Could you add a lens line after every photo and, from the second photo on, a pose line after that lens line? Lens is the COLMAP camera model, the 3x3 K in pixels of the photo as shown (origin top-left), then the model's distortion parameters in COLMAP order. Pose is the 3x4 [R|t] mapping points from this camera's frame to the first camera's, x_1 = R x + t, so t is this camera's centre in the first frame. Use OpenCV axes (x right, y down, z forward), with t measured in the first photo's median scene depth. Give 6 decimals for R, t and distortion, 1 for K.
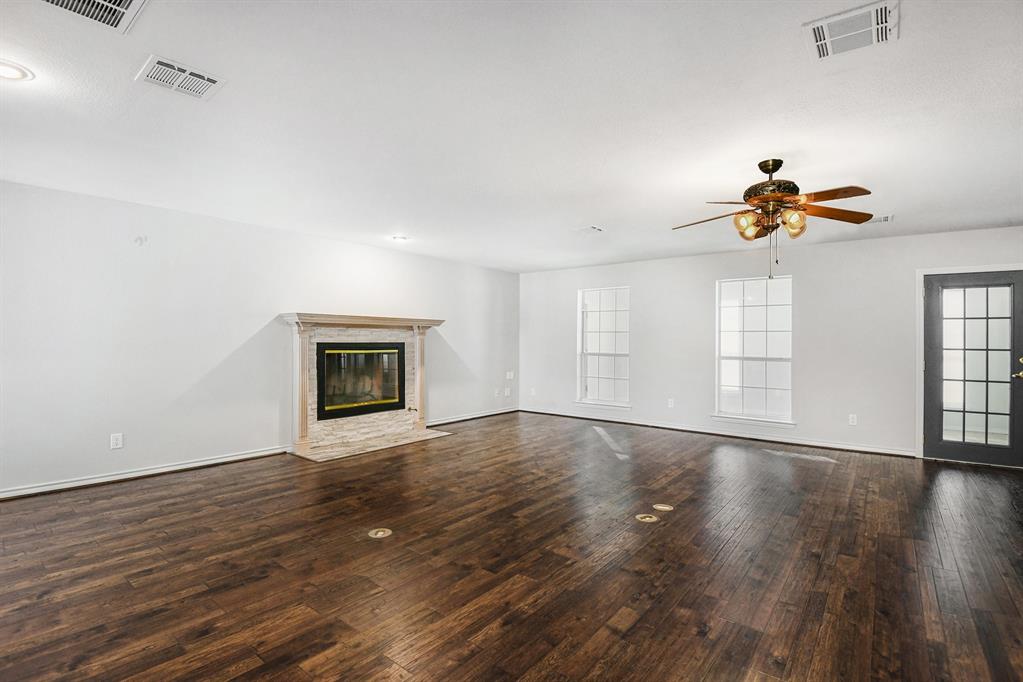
lens RADIAL K [[479.0, 0, 510.9], [0, 479.0, 340.3], [0, 0, 1]] dist [-0.028469, -0.008406]
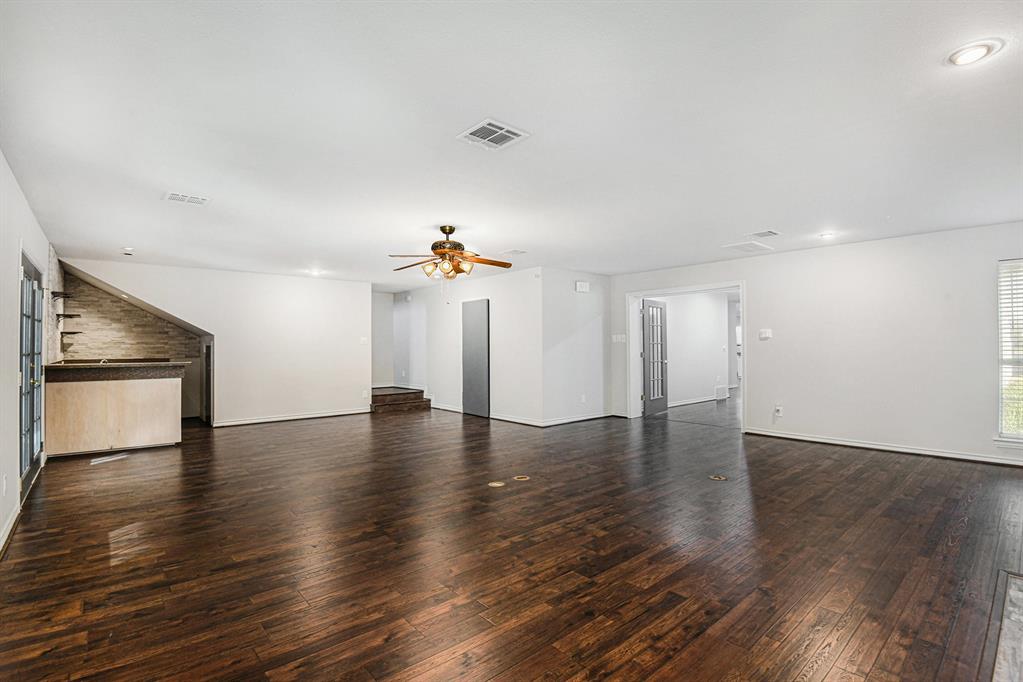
lens RADIAL K [[479.0, 0, 510.4], [0, 479.0, 341.7], [0, 0, 1]] dist [-0.028469, -0.008406]
pose [[-0.983738, -0.001374, 0.179603, 0.061054], [-0.002981, 0.999958, -0.008678, 0.004765], [-0.179584, -0.009073, -0.983701, 1.861284]]
